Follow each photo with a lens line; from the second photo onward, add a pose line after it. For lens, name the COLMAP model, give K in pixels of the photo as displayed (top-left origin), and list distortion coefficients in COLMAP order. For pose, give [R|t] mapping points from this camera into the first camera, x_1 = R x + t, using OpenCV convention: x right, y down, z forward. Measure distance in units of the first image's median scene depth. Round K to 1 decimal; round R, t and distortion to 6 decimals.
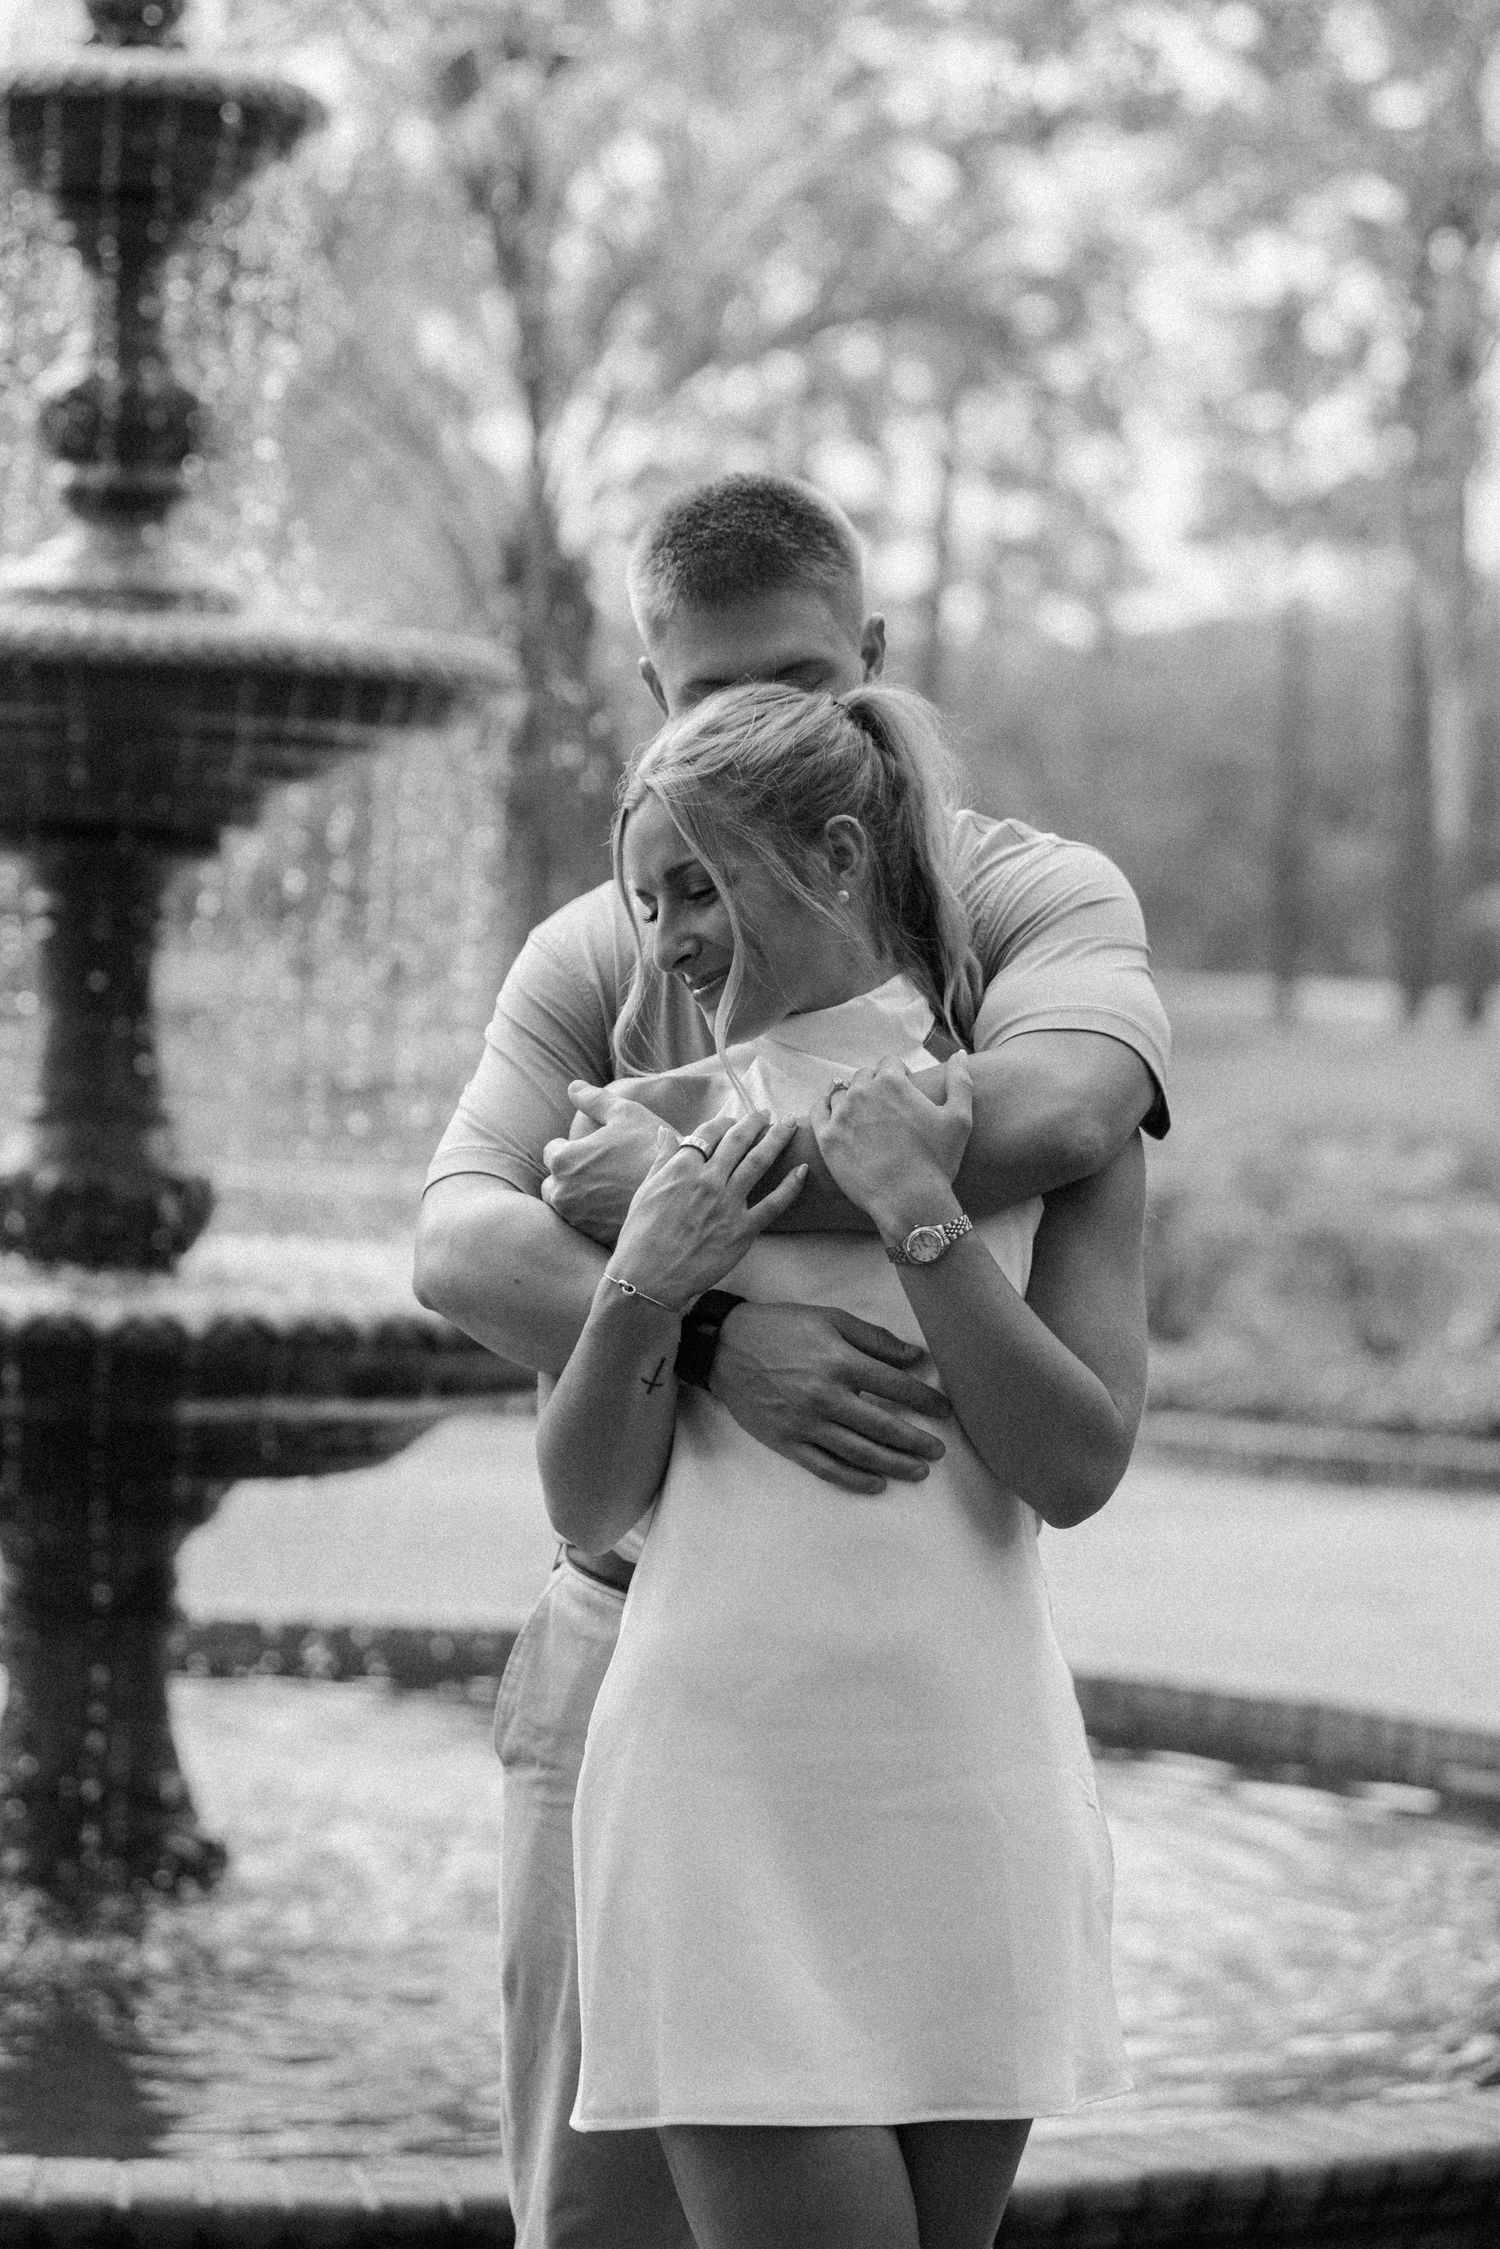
lens RADIAL K [[5136.8, 0, 753.5], [0, 5136.8, 1118.6], [0, 0, 1]] dist [0.093087, 0.000000]
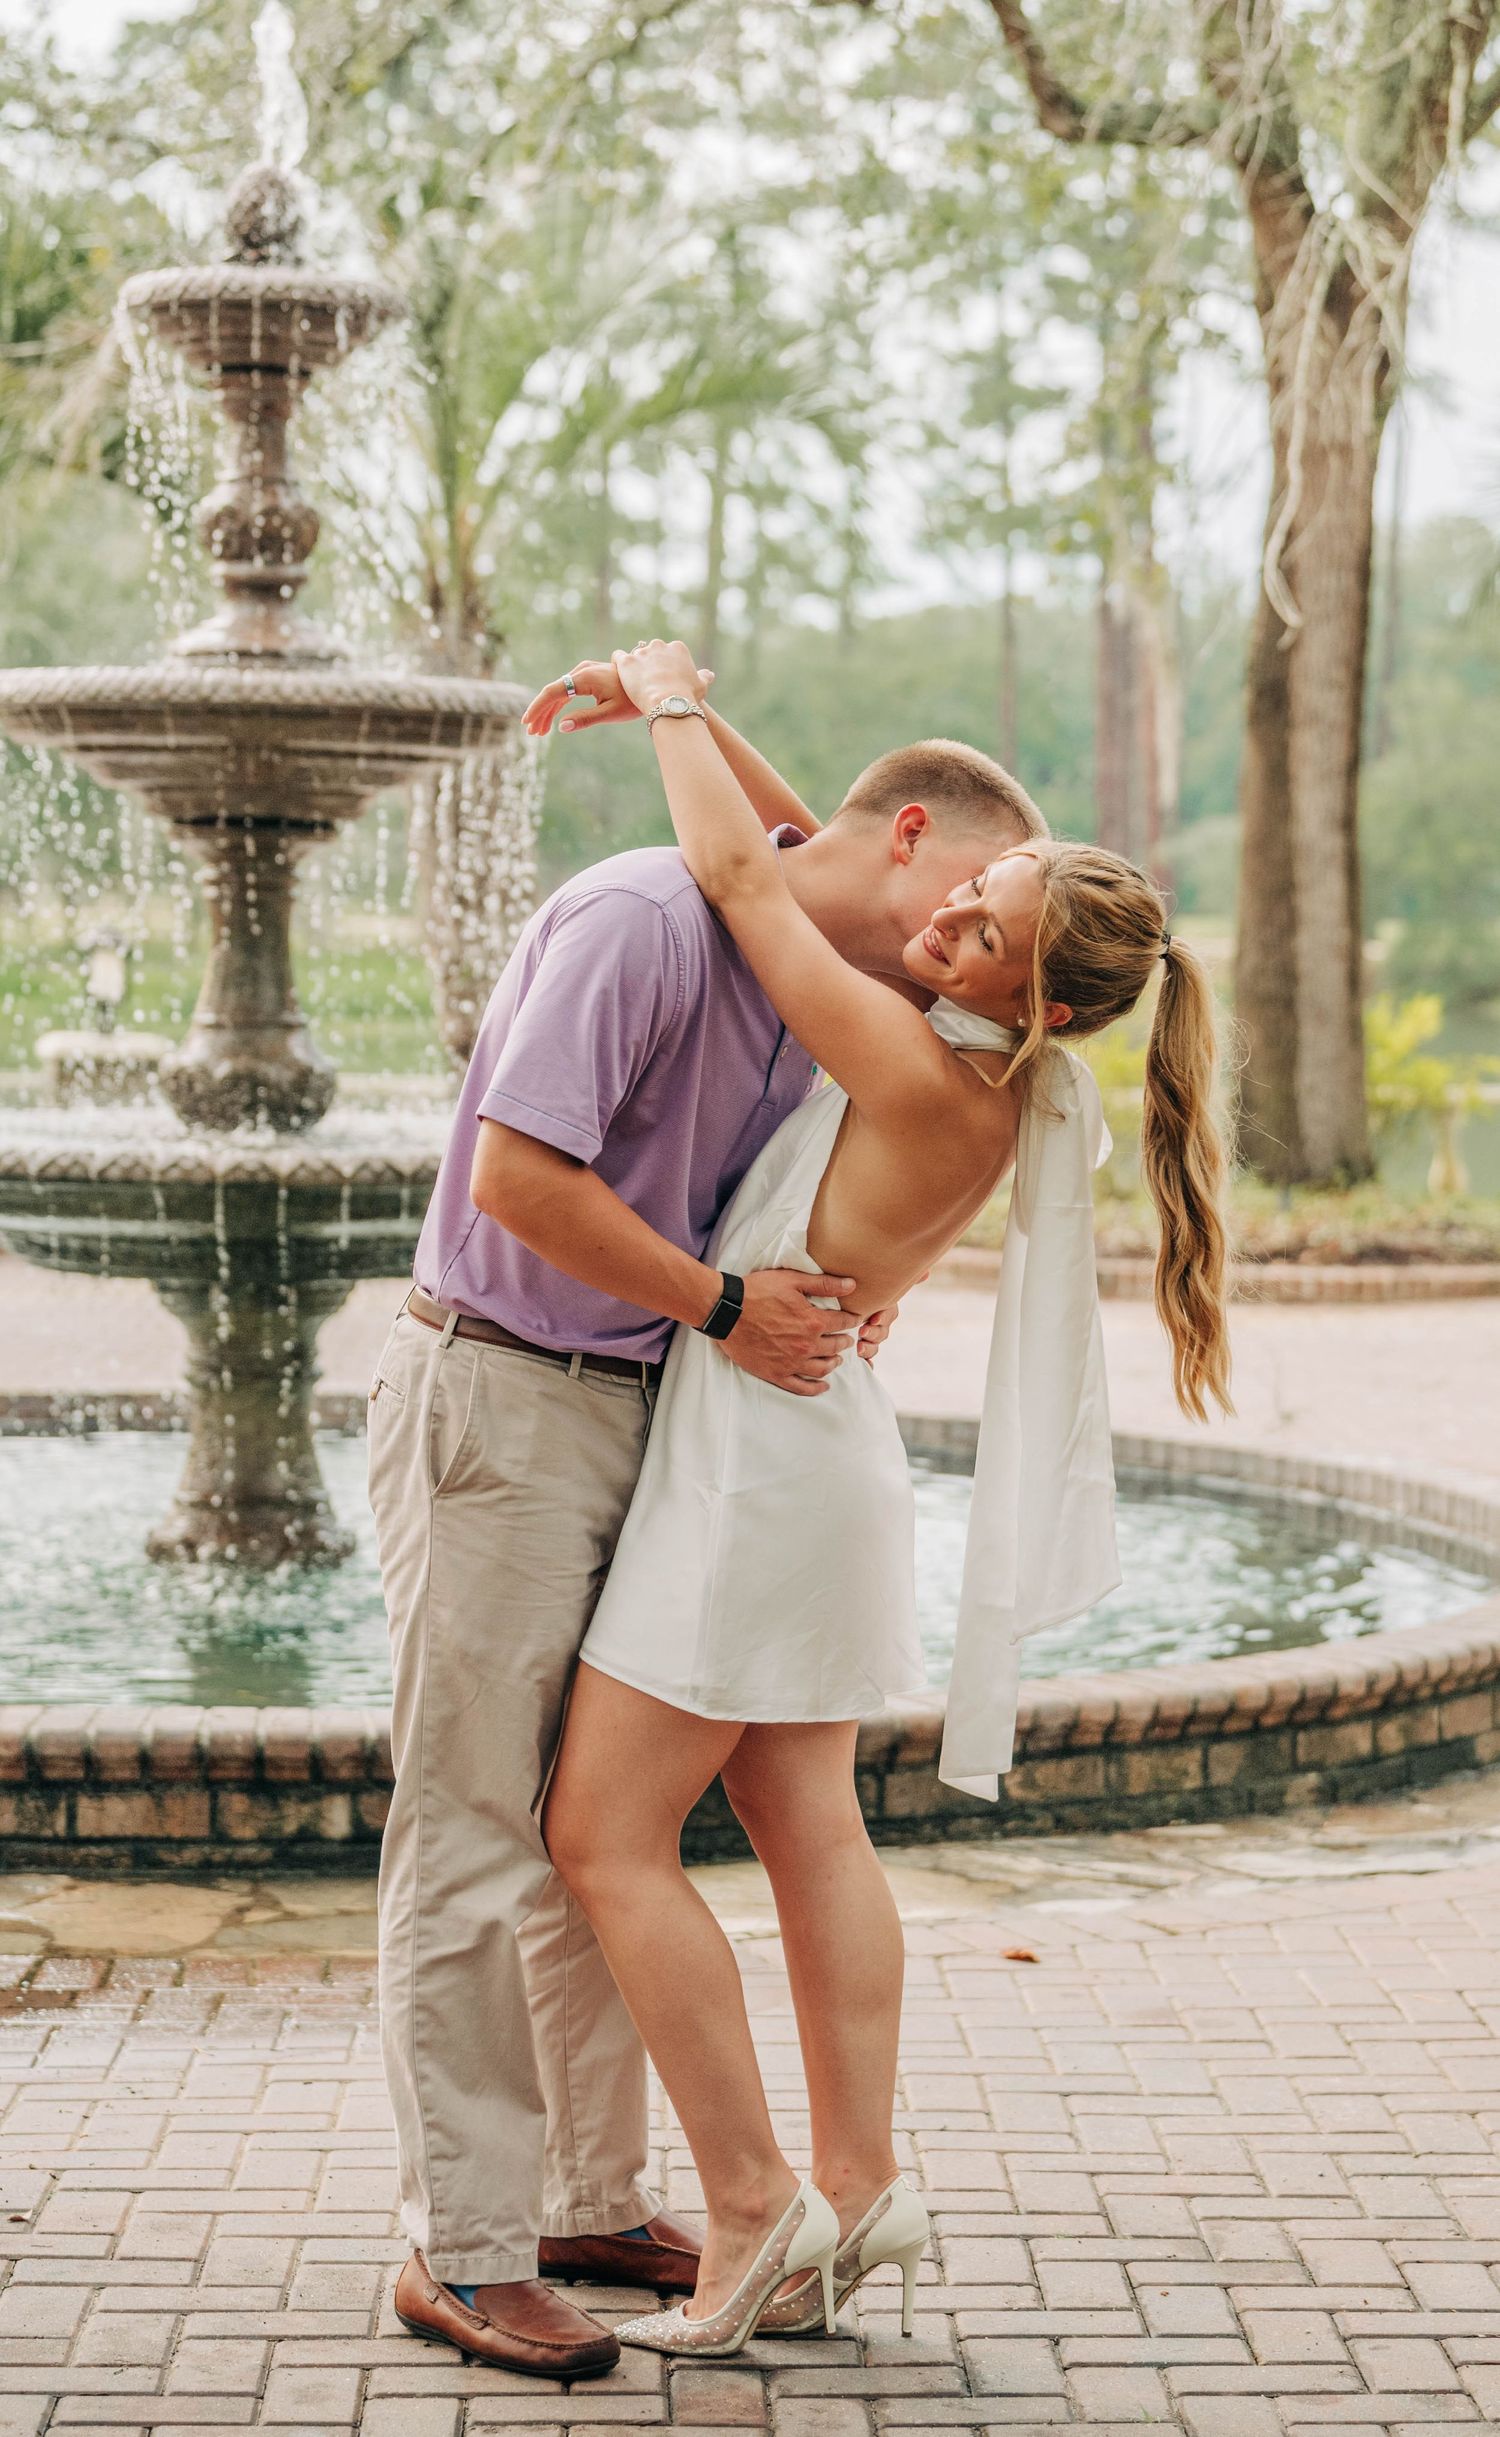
lens RADIAL K [[4259.8, 0, 744.7], [0, 4259.8, 1222.3], [0, 0, 1]] dist [0.057860, 0.000000]
pose [[0.998936, -0.019198, 0.041931, -0.042199], [0.017295, 0.998824, 0.045303, 0.002781], [-0.042751, -0.044529, 0.998093, -0.172233]]
